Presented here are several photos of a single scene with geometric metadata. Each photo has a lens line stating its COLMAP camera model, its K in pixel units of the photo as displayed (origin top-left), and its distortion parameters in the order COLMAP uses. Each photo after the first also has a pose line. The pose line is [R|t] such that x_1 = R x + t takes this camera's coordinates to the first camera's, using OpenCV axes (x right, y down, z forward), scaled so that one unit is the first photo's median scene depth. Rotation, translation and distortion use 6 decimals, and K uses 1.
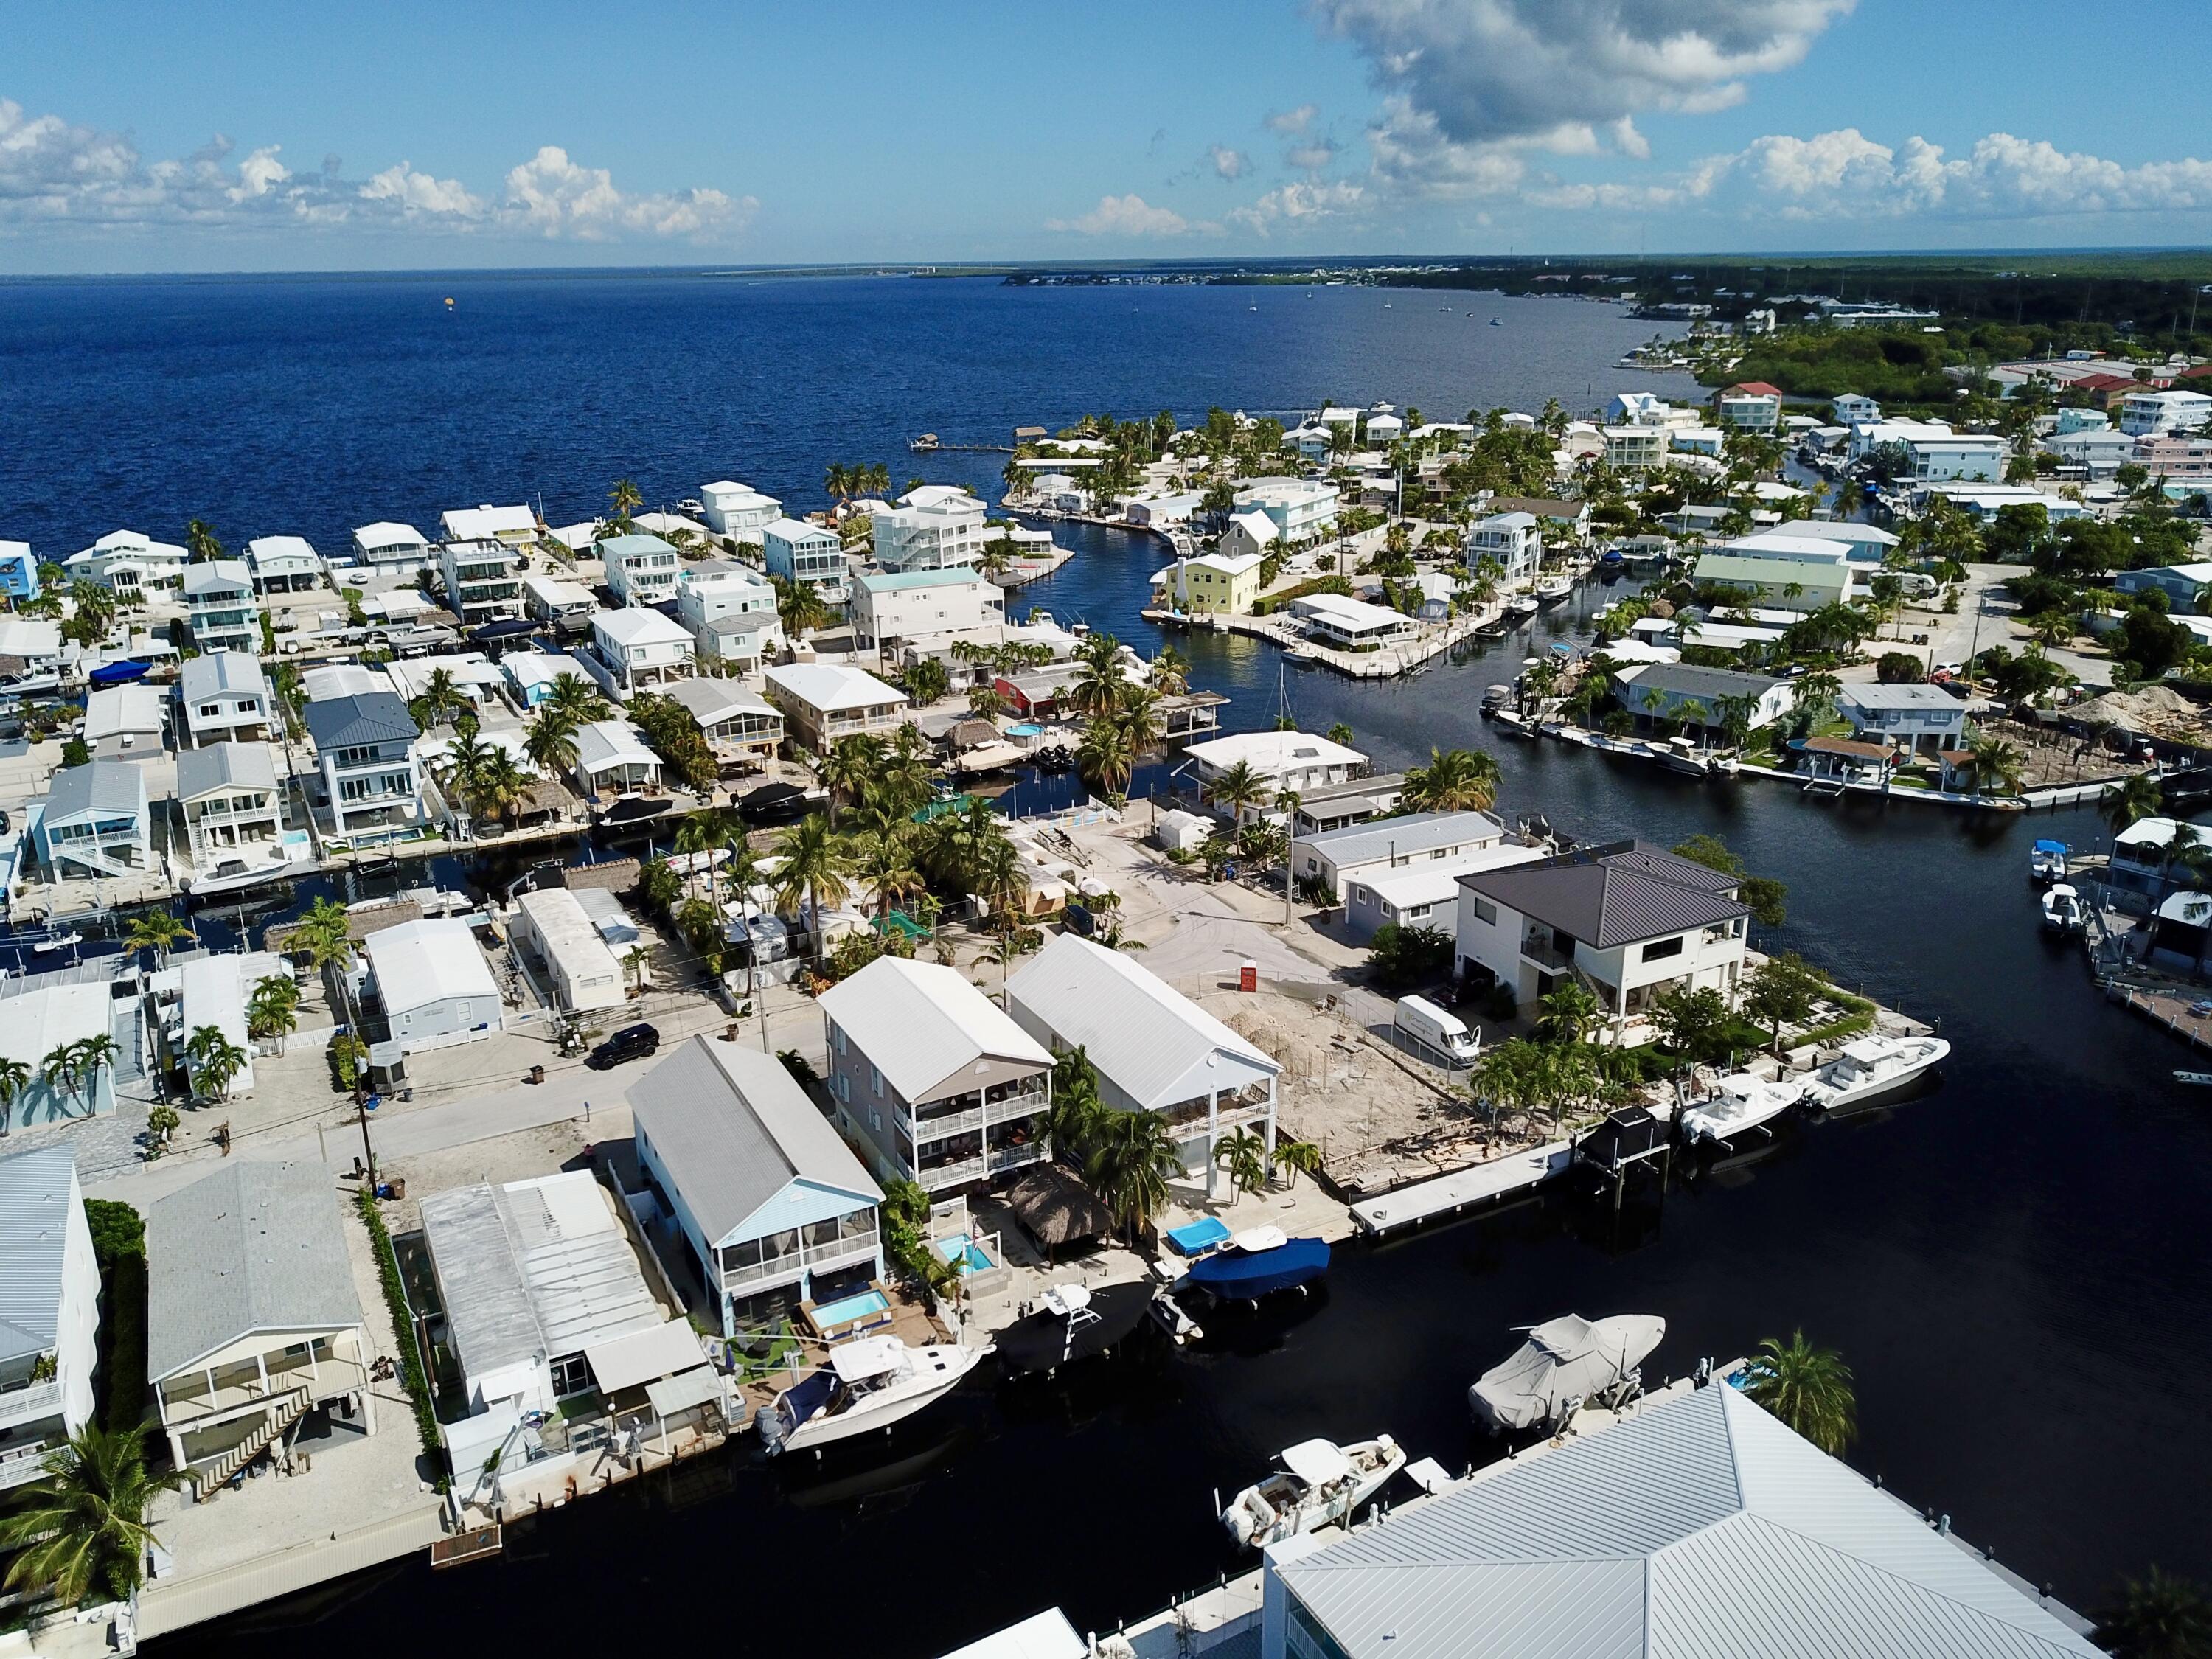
lens RADIAL K [[1671.9, 0, 1104.3], [0, 1671.9, 838.9], [0, 0, 1]] dist [0.008450, -0.010173]
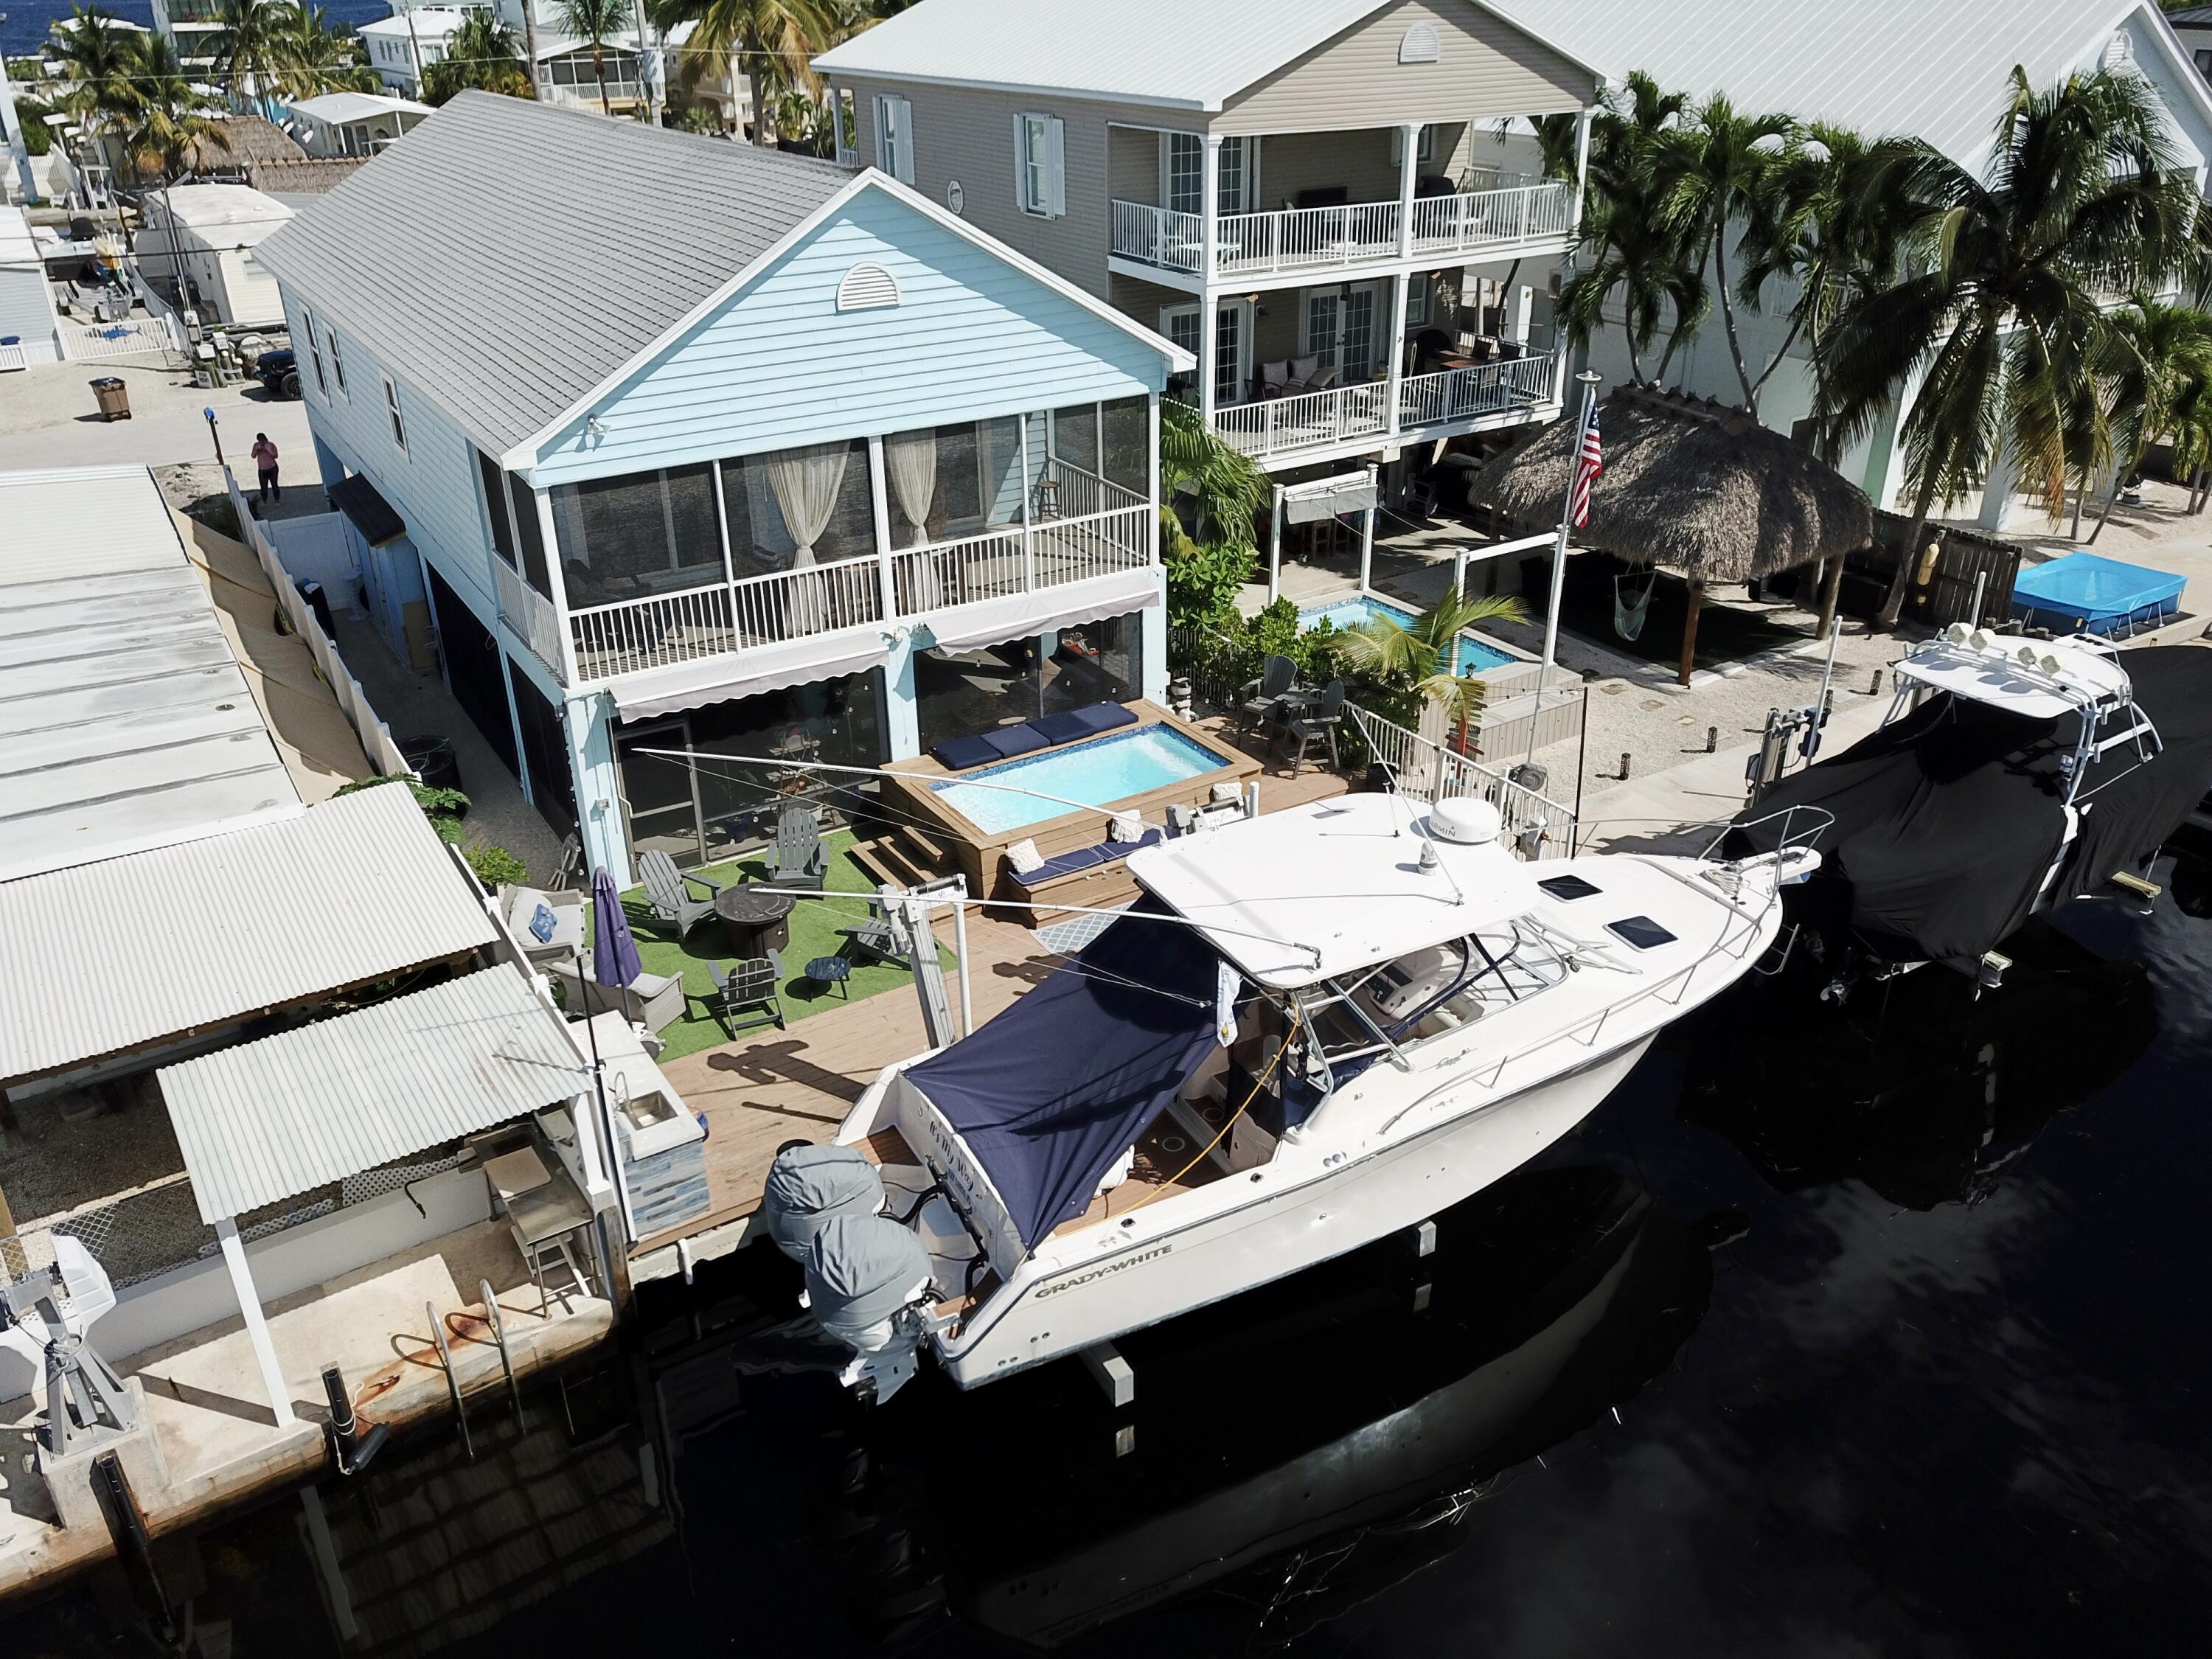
lens RADIAL K [[1687.6, 0, 1108.2], [0, 1687.6, 817.1], [0, 0, 1]] dist [0.001986, -0.003519]
pose [[0.997712, -0.026151, 0.062347, -0.133070], [0.017860, 0.991353, 0.130004, 0.205166], [-0.065207, -0.128593, 0.989551, 0.600385]]
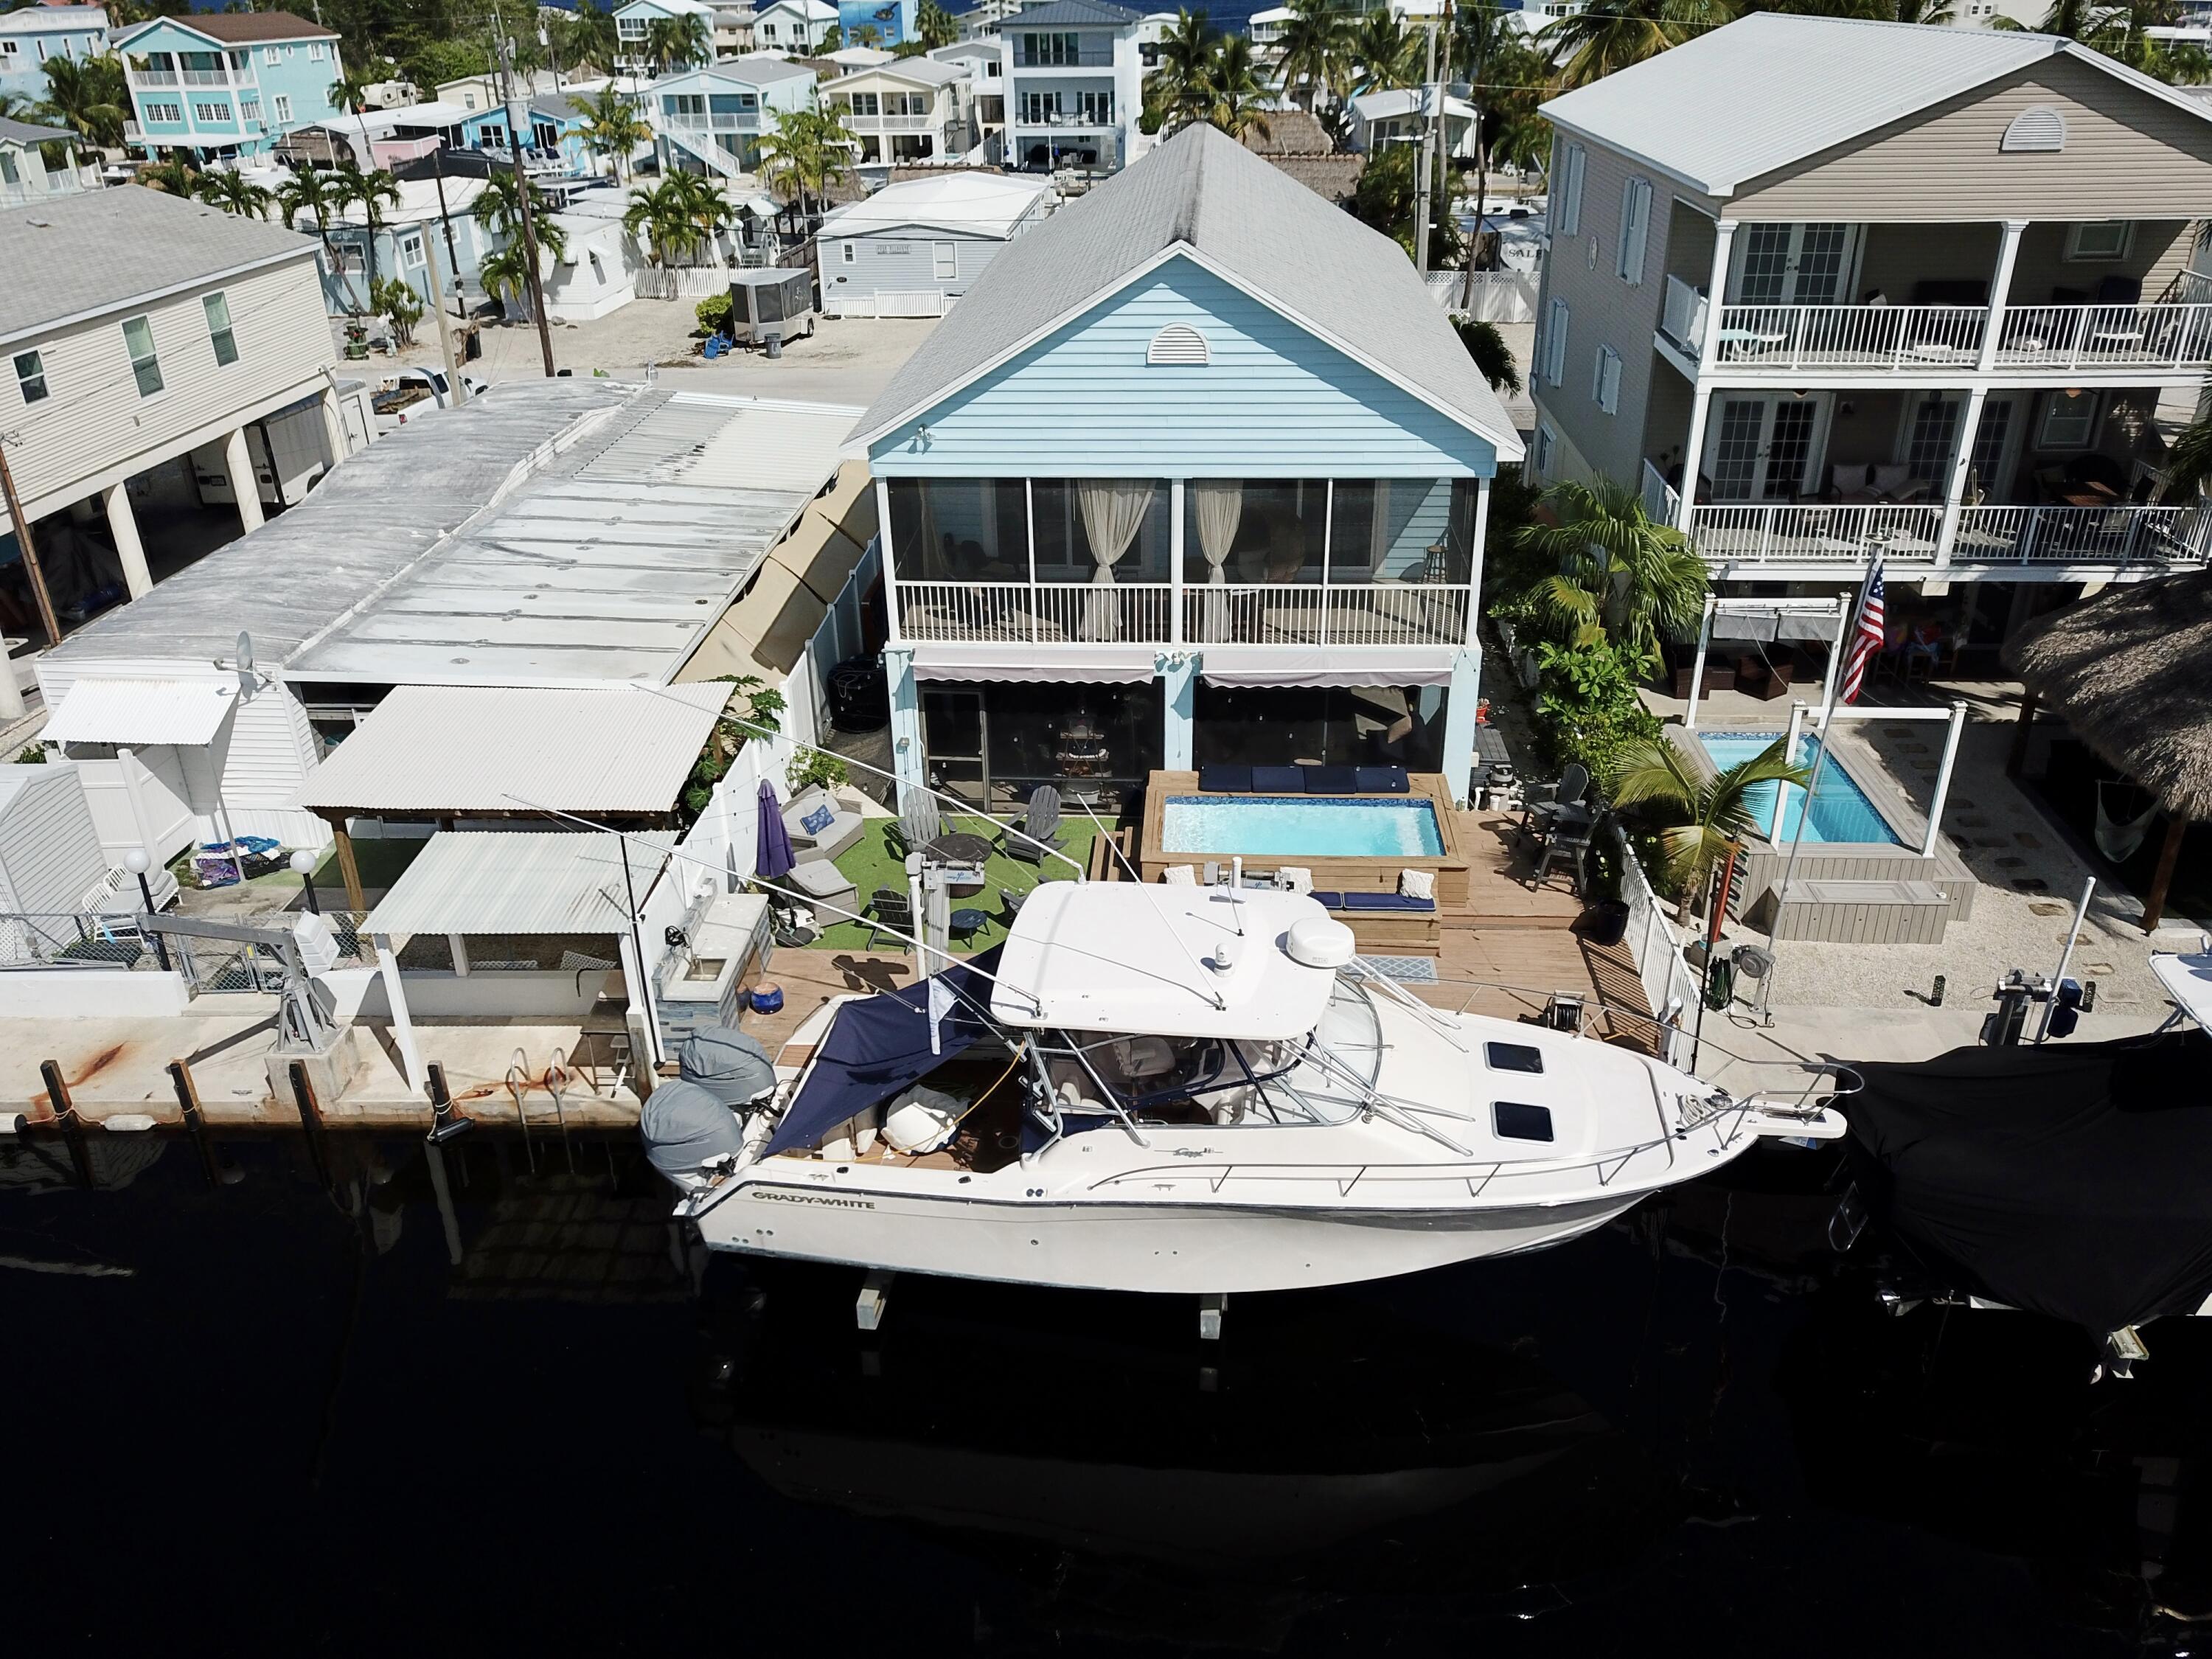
lens RADIAL K [[1687.6, 0, 1108.2], [0, 1687.6, 817.1], [0, 0, 1]] dist [0.001986, -0.003519]
pose [[0.849446, 0.239301, -0.470294, -0.041295], [-0.172616, 0.968237, 0.180891, 0.190707], [0.498644, -0.072477, 0.863772, 0.607148]]
